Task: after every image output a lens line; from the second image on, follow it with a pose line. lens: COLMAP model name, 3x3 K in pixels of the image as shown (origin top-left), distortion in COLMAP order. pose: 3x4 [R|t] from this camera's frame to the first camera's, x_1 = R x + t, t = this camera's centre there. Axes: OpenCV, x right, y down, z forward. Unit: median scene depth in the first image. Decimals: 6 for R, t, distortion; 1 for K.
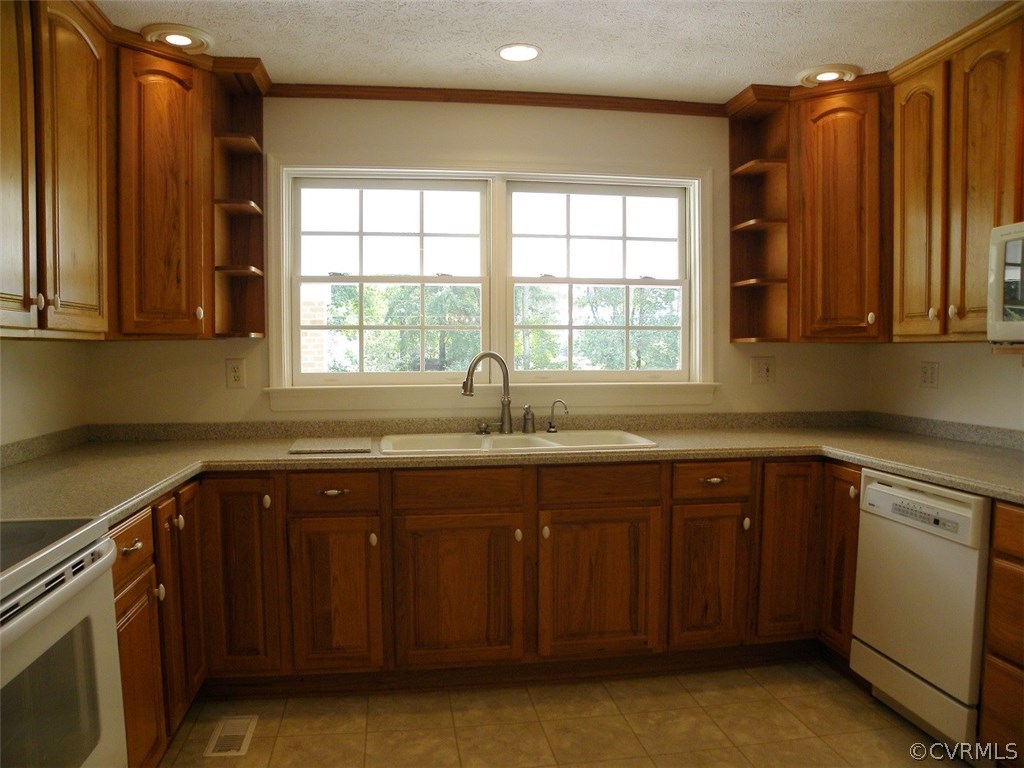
lens RADIAL K [[774.8, 0, 514.5], [0, 774.8, 390.9], [0, 0, 1]] dist [-0.116106, 0.025678]
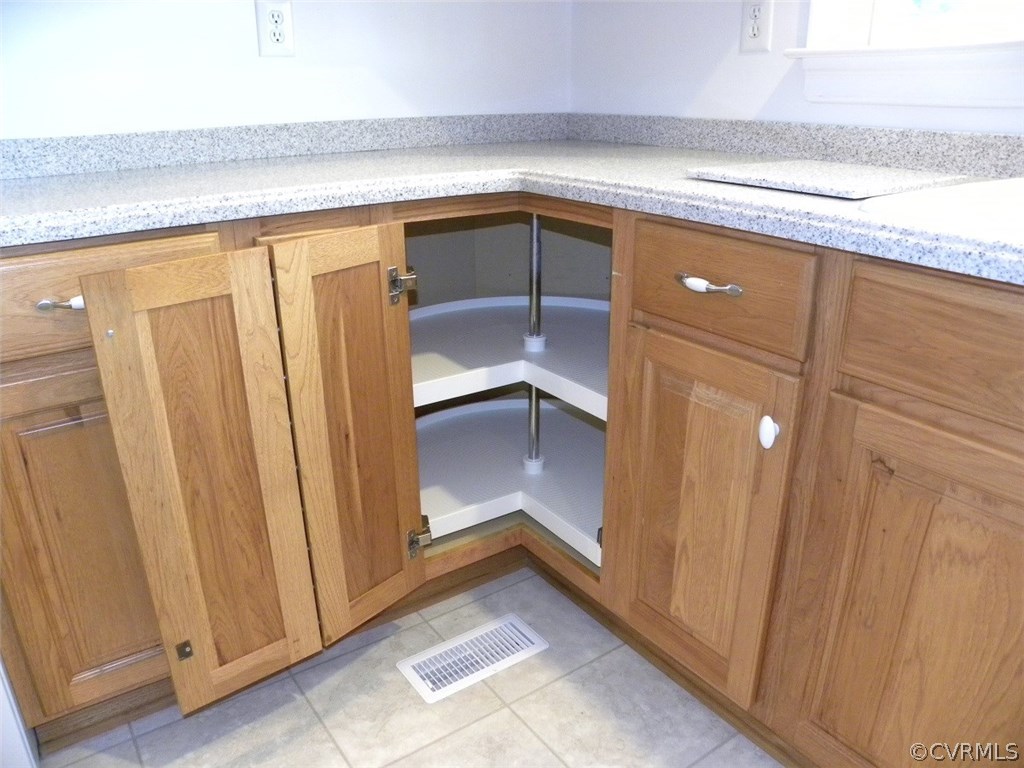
lens RADIAL K [[774.8, 0, 517.0], [0, 774.8, 393.2], [0, 0, 1]] dist [-0.116106, 0.025678]
pose [[0.456842, 0.329584, -0.826238, 0.060681], [-0.045010, 0.936204, 0.348562, 0.049346], [0.888408, -0.122049, 0.442532, 0.705086]]
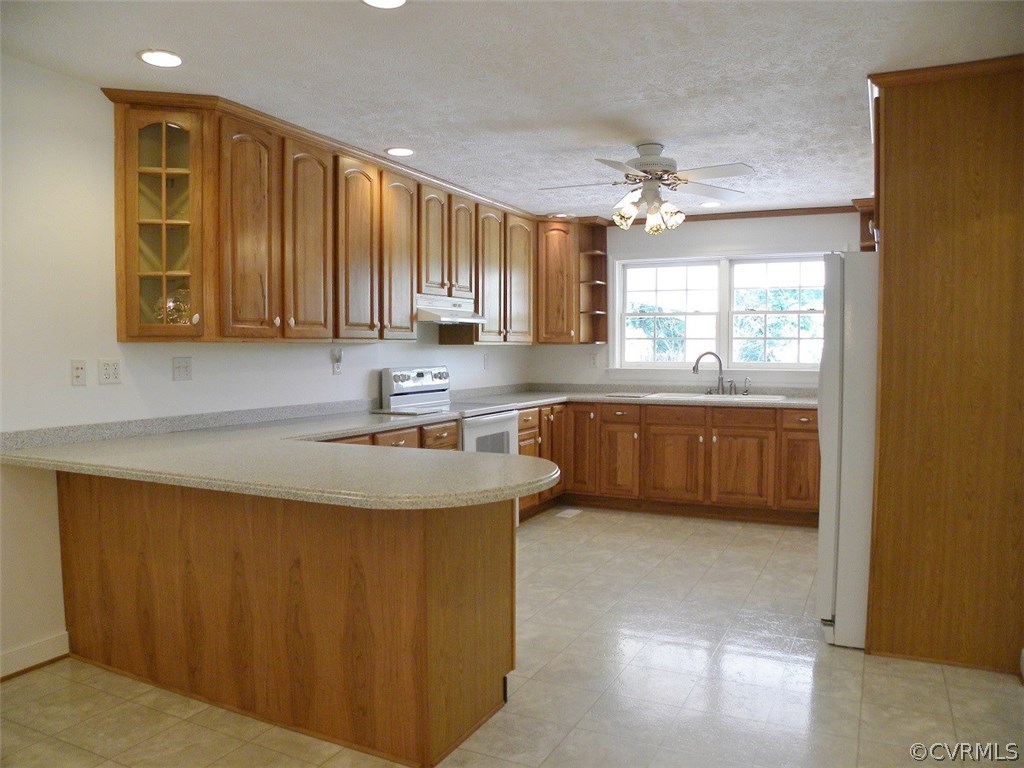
lens RADIAL K [[774.8, 0, 510.6], [0, 774.8, 385.7], [0, 0, 1]] dist [-0.116106, 0.025678]
pose [[0.818142, 0.030616, -0.574200, 0.766990], [-0.032916, 0.999438, 0.006389, 0.045072], [0.574073, 0.013673, 0.818690, -0.992667]]
